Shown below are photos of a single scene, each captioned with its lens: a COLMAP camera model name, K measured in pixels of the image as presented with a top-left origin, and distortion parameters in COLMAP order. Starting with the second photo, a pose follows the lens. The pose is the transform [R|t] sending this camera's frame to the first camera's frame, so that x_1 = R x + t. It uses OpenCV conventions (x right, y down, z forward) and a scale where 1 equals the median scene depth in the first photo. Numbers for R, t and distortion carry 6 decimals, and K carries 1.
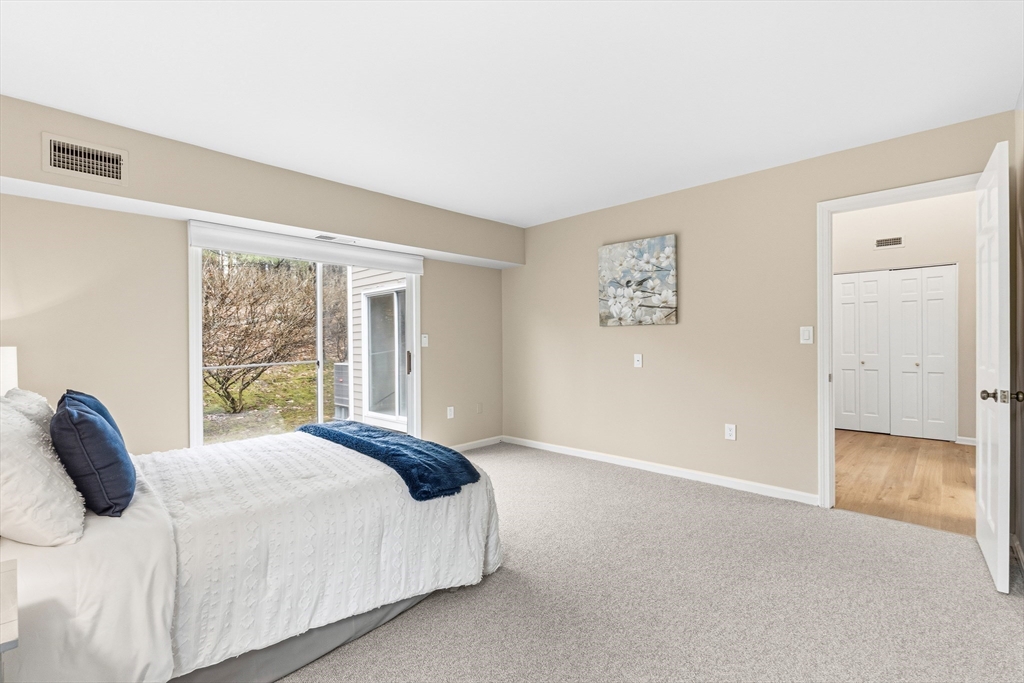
lens RADIAL K [[463.6, 0, 513.1], [0, 463.6, 342.0], [0, 0, 1]] dist [-0.000588, 0.000120]
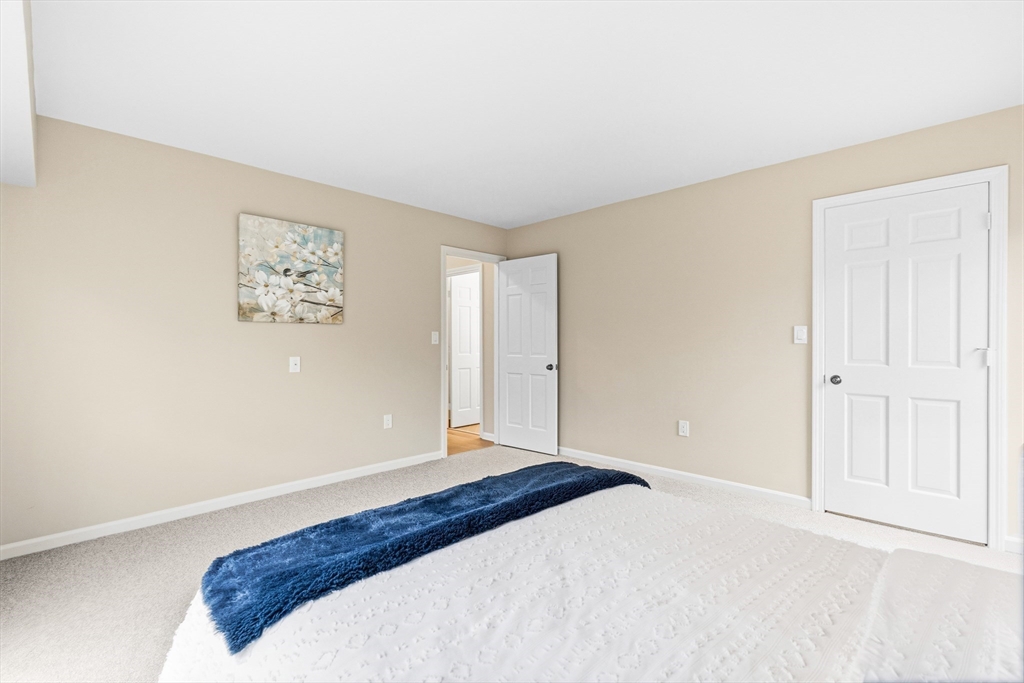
lens RADIAL K [[463.6, 0, 512.6], [0, 463.6, 342.8], [0, 0, 1]] dist [-0.000588, 0.000120]
pose [[0.001298, 0.005713, 0.999983, -0.592092], [0.001891, 0.999982, -0.005715, 0.006112], [-0.999997, 0.001898, 0.001288, 0.609439]]
